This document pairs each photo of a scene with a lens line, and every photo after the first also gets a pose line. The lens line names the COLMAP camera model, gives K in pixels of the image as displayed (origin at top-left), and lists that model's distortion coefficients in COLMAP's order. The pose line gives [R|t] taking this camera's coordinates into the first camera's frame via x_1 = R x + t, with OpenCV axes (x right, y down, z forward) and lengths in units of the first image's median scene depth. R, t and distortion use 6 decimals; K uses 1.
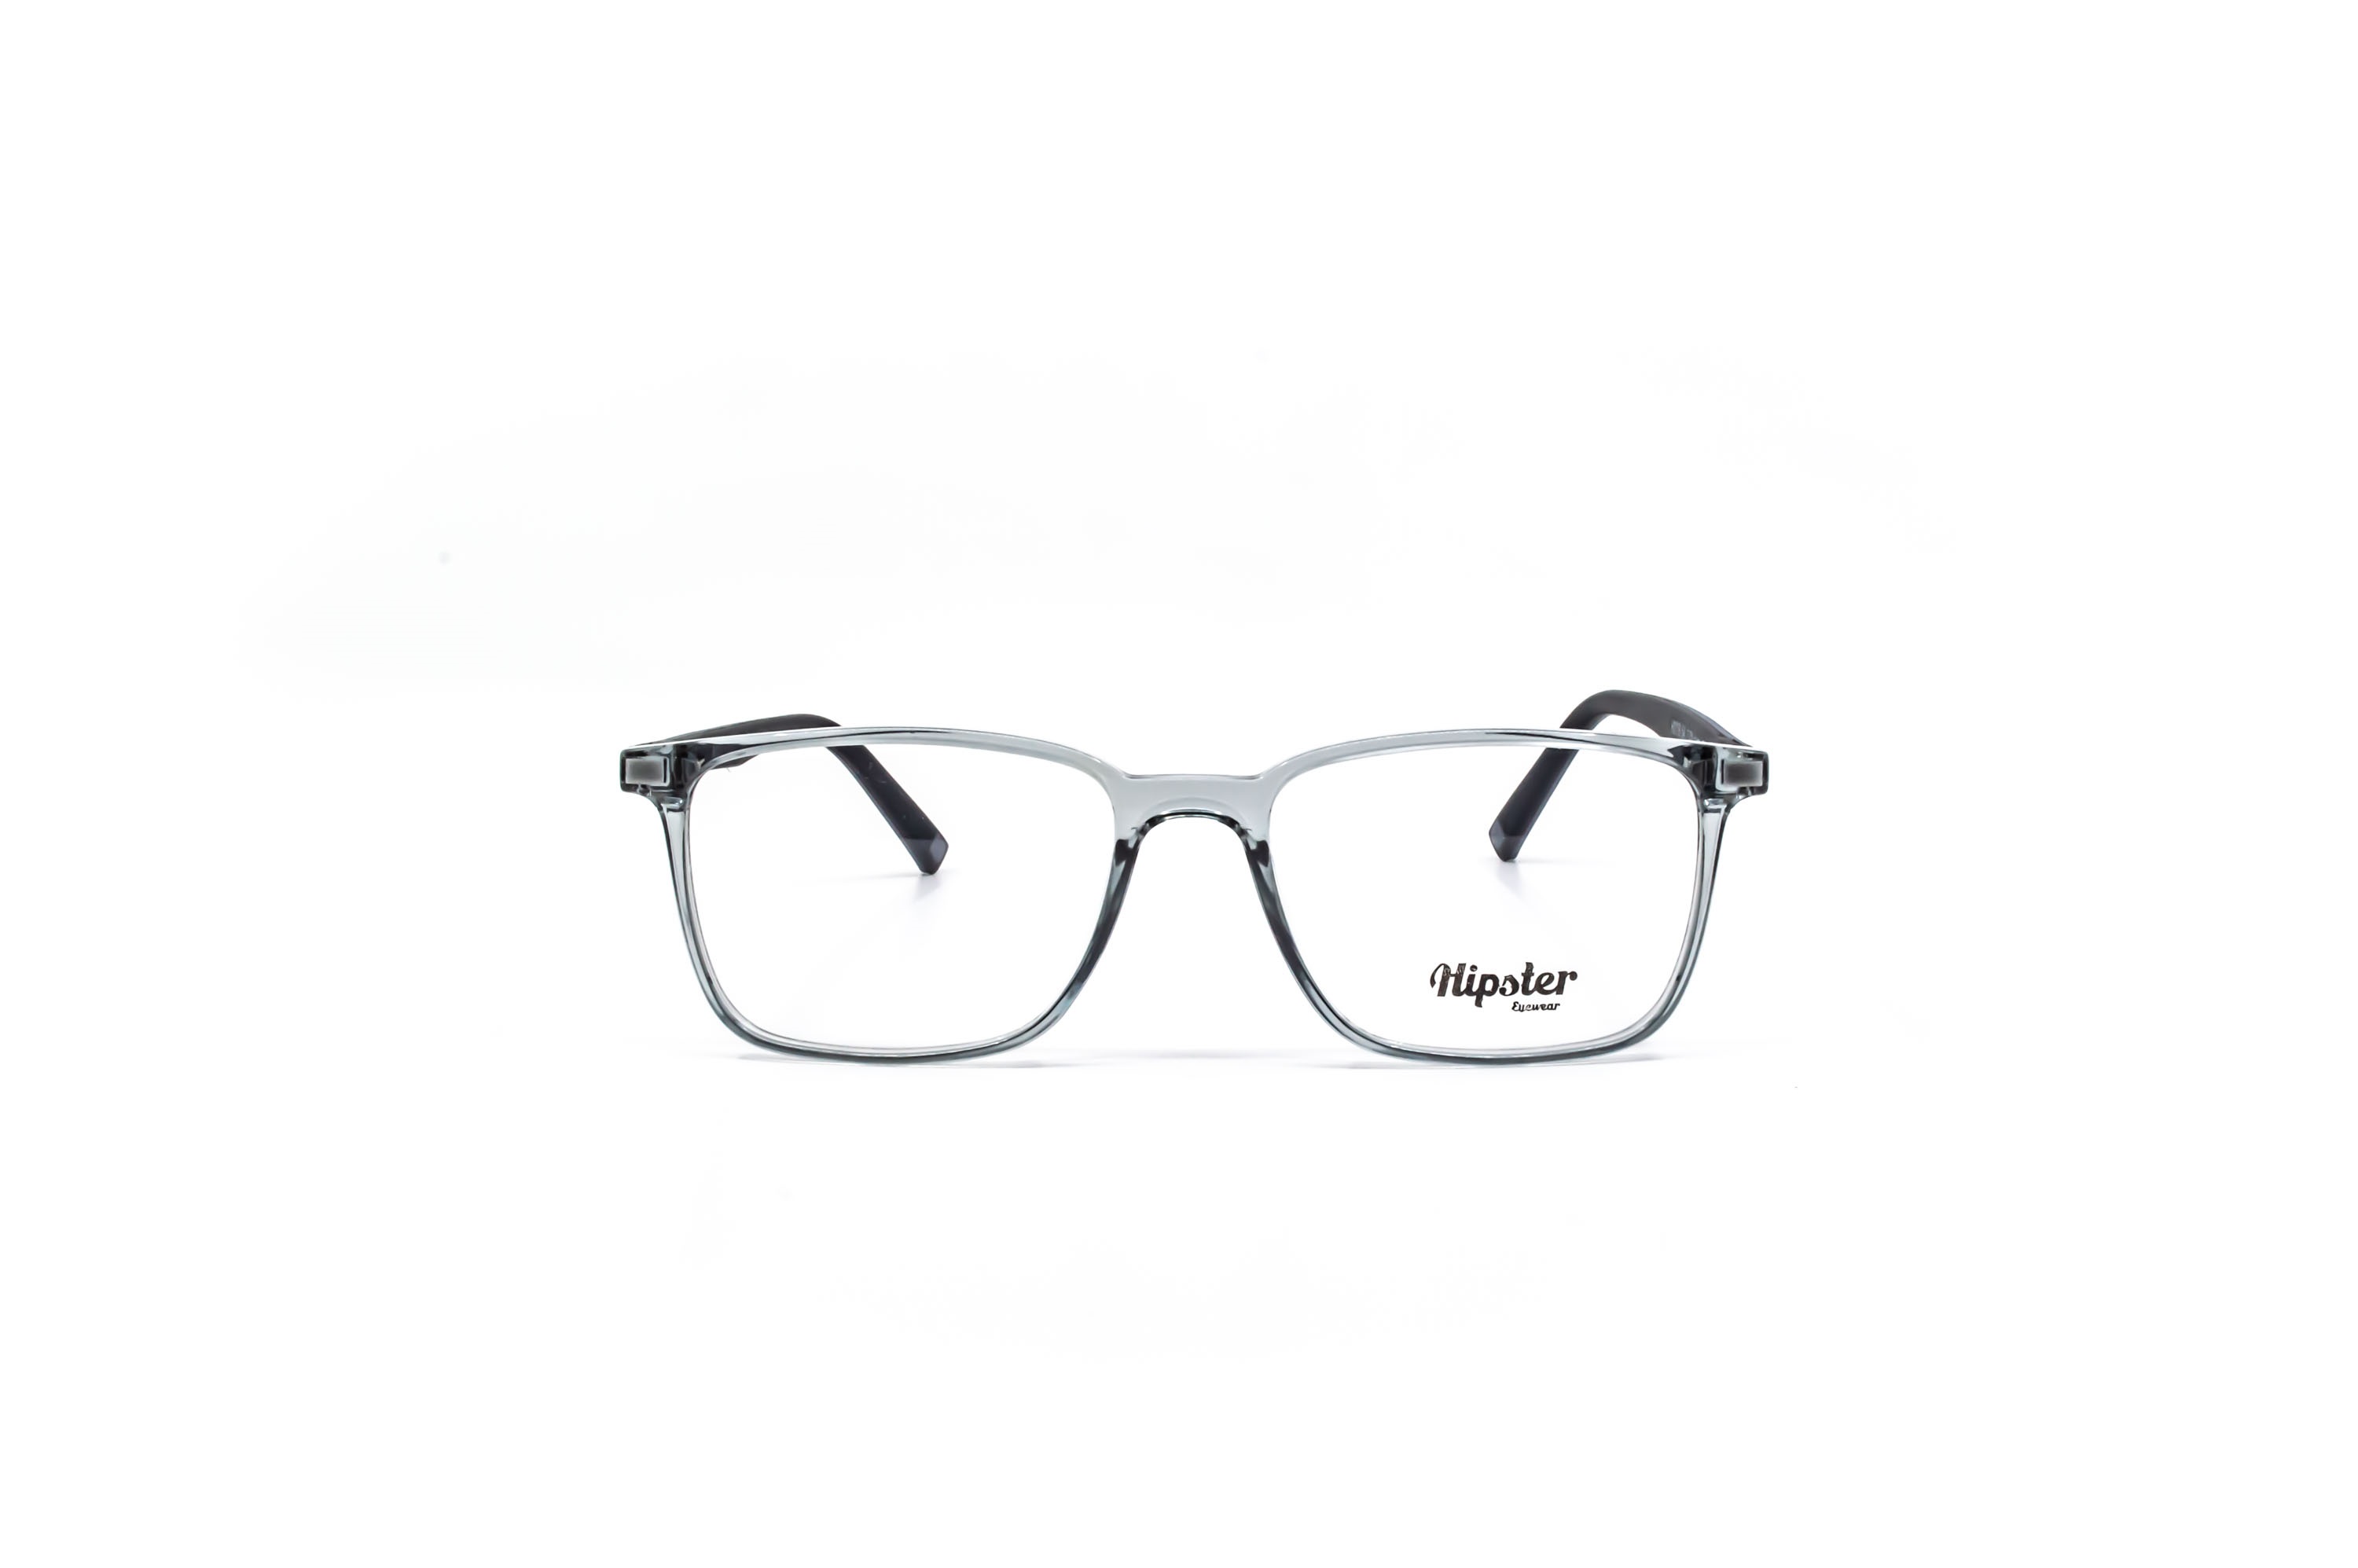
lens RADIAL K [[3229.6, 0, 1179.0], [0, 3229.6, 784.0], [0, 0, 1]] dist [-0.020958, -0.001928]
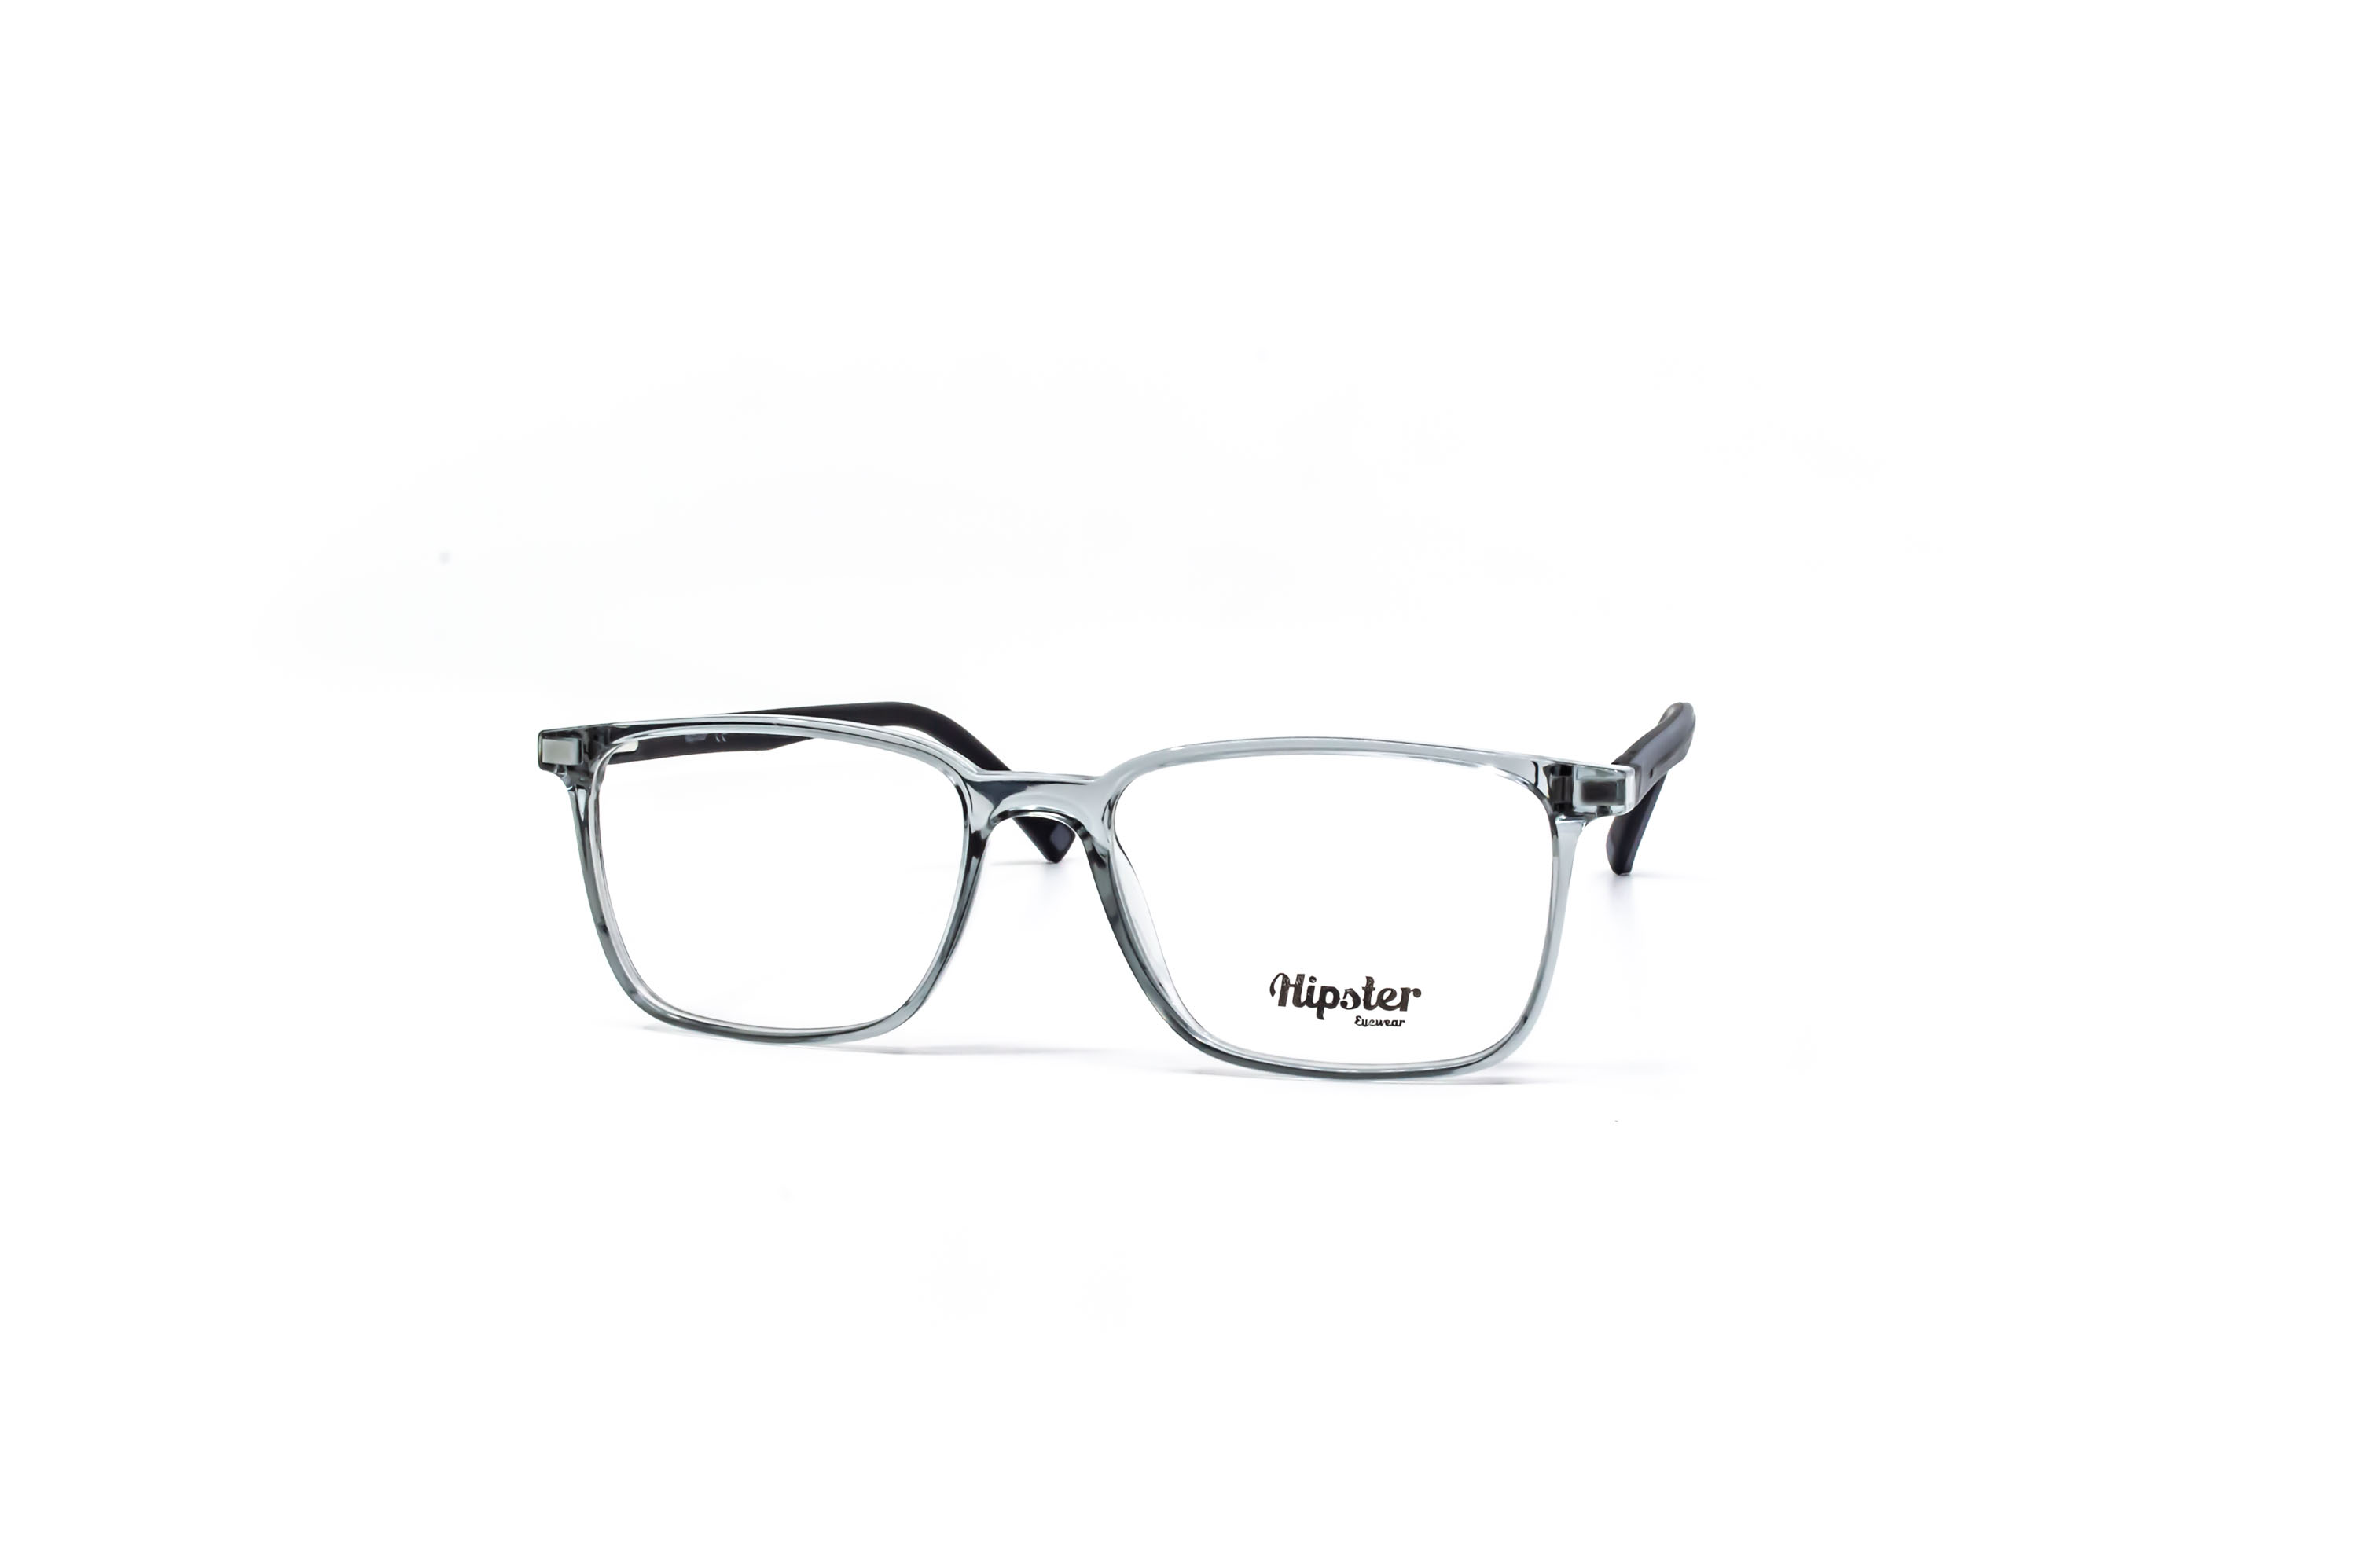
lens RADIAL K [[3229.6, 0, 1179.0], [0, 3229.6, 784.0], [0, 0, 1]] dist [-0.020958, -0.001928]
pose [[0.964280, 0.037060, -0.262279, 0.307550], [-0.035757, 0.999313, 0.009740, -0.010907], [0.262460, -0.000014, 0.964943, 0.035184]]
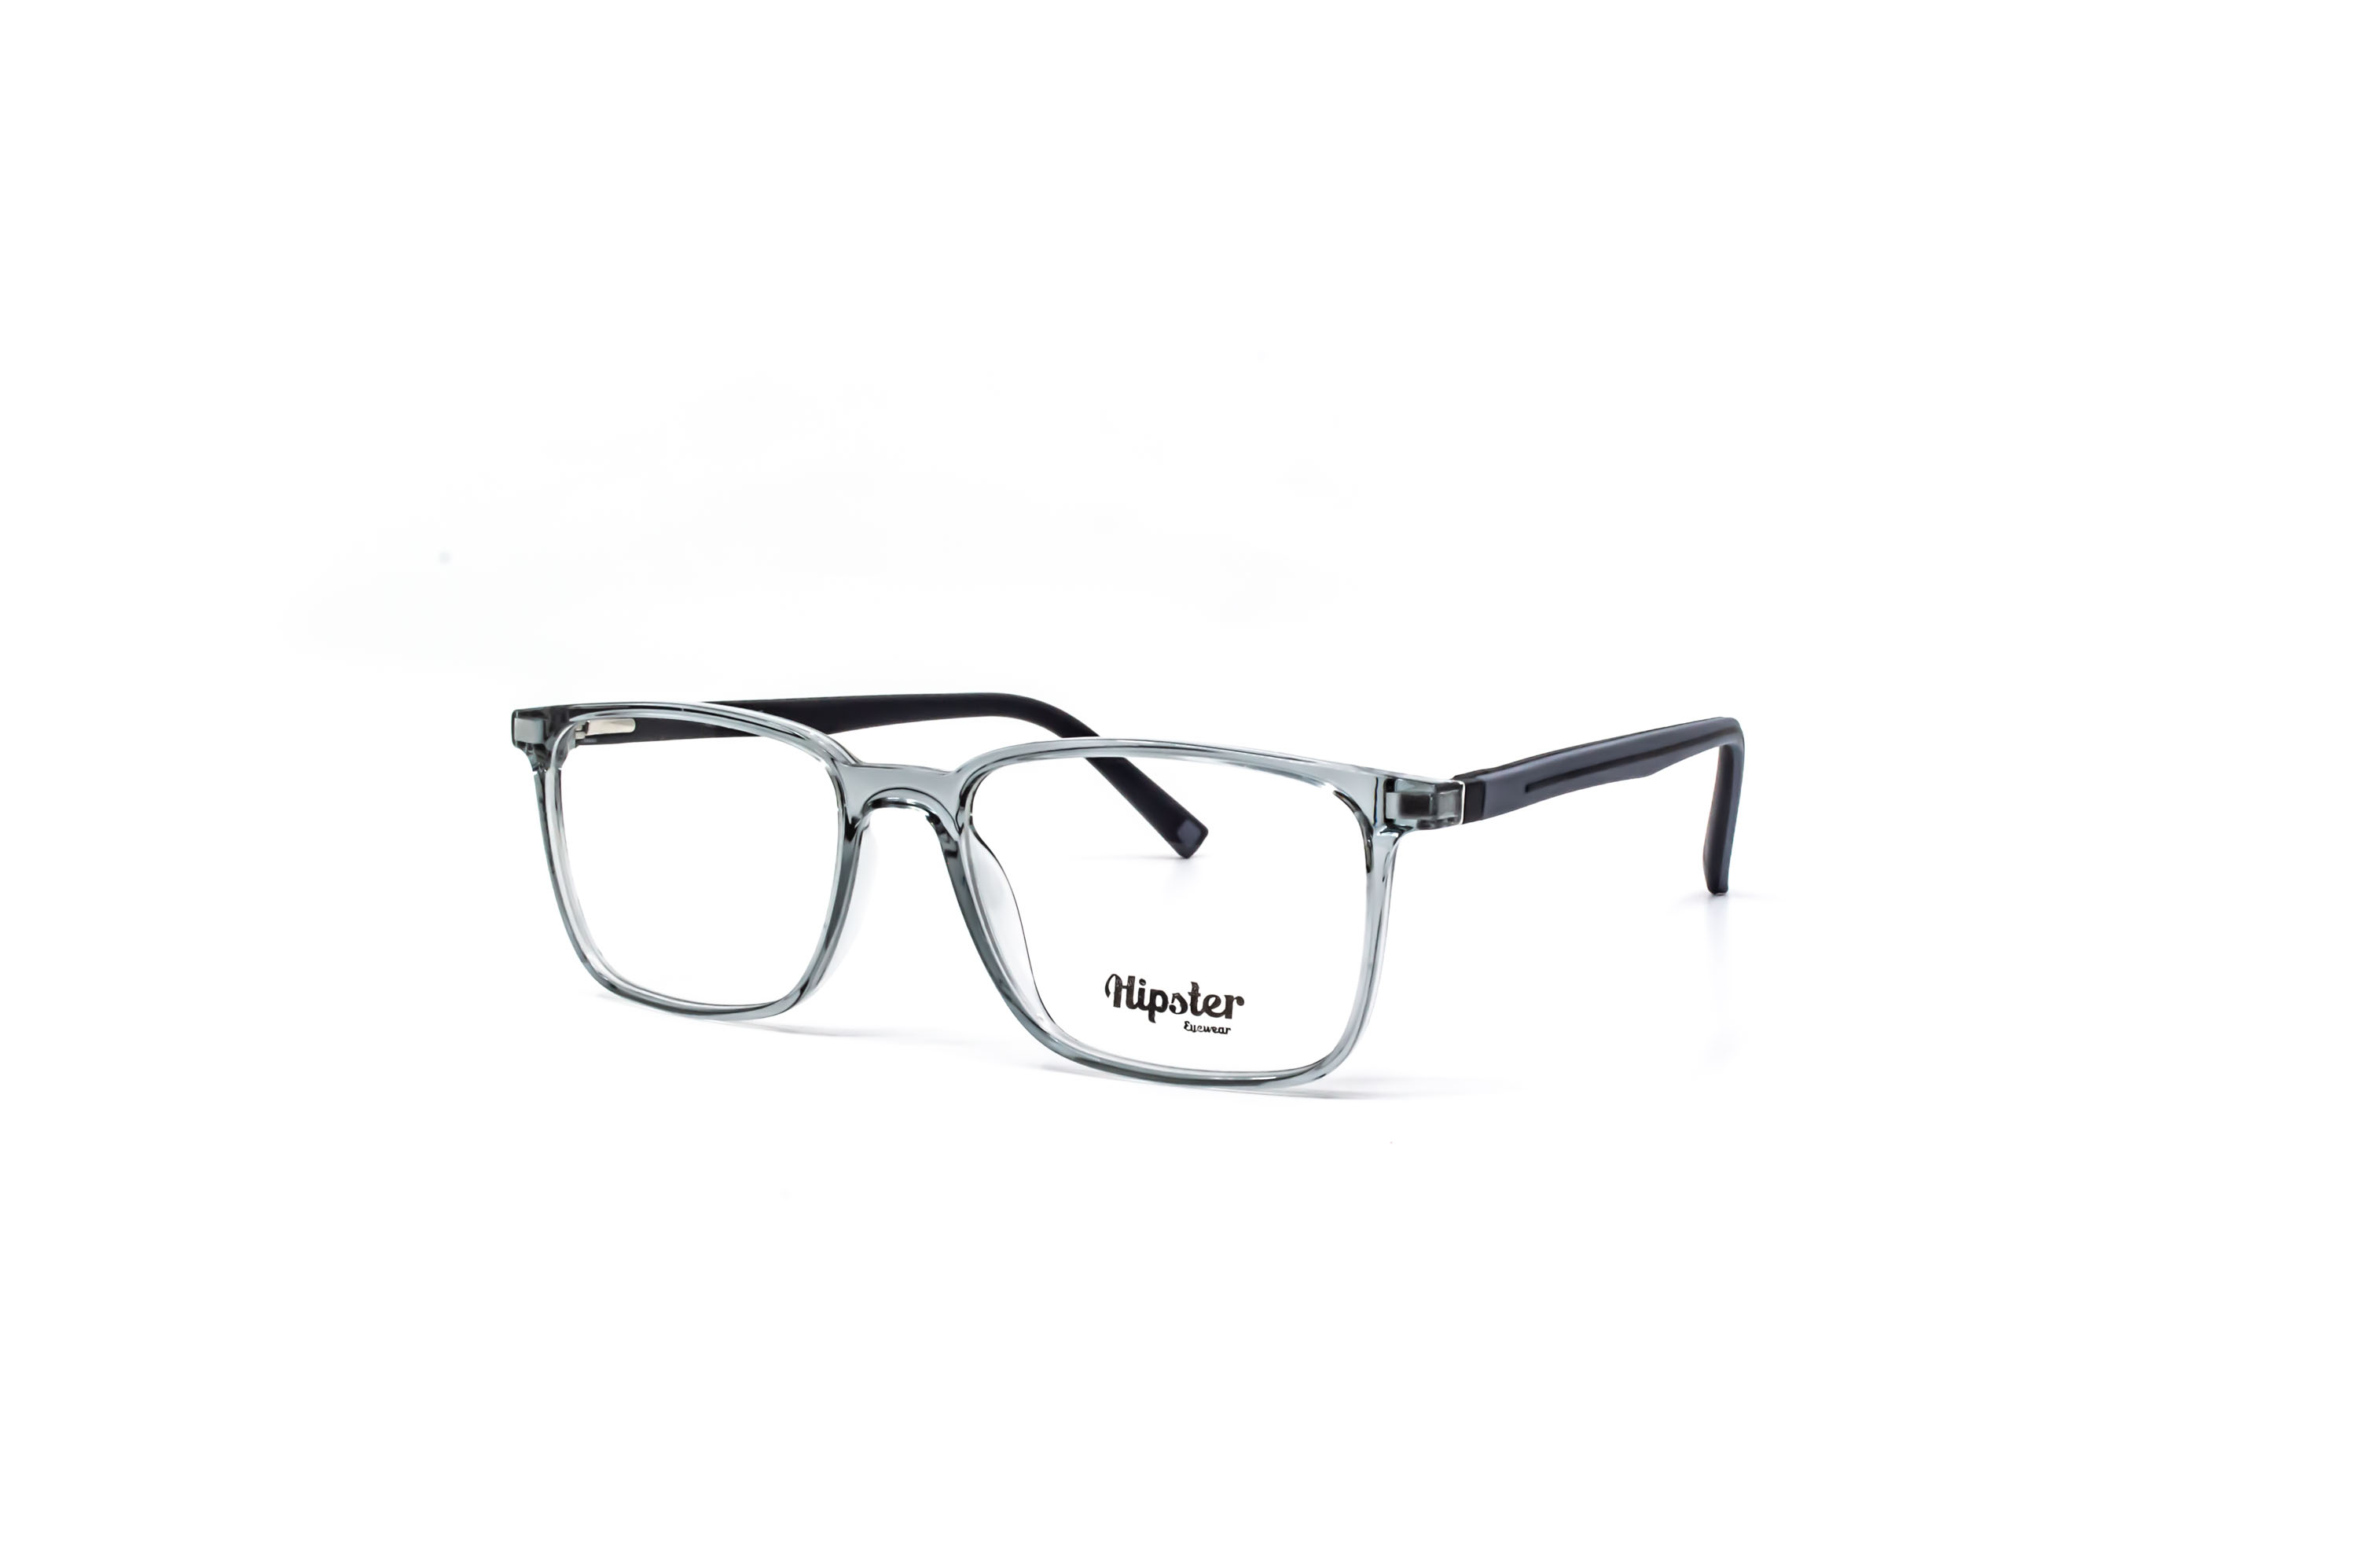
lens RADIAL K [[3229.6, 0, 1179.0], [0, 3229.6, 784.0], [0, 0, 1]] dist [-0.020958, -0.001928]
pose [[0.862317, 0.071481, -0.501299, 0.589579], [-0.067712, 0.997373, 0.025742, -0.029536], [0.501822, 0.011746, 0.864891, 0.149300]]
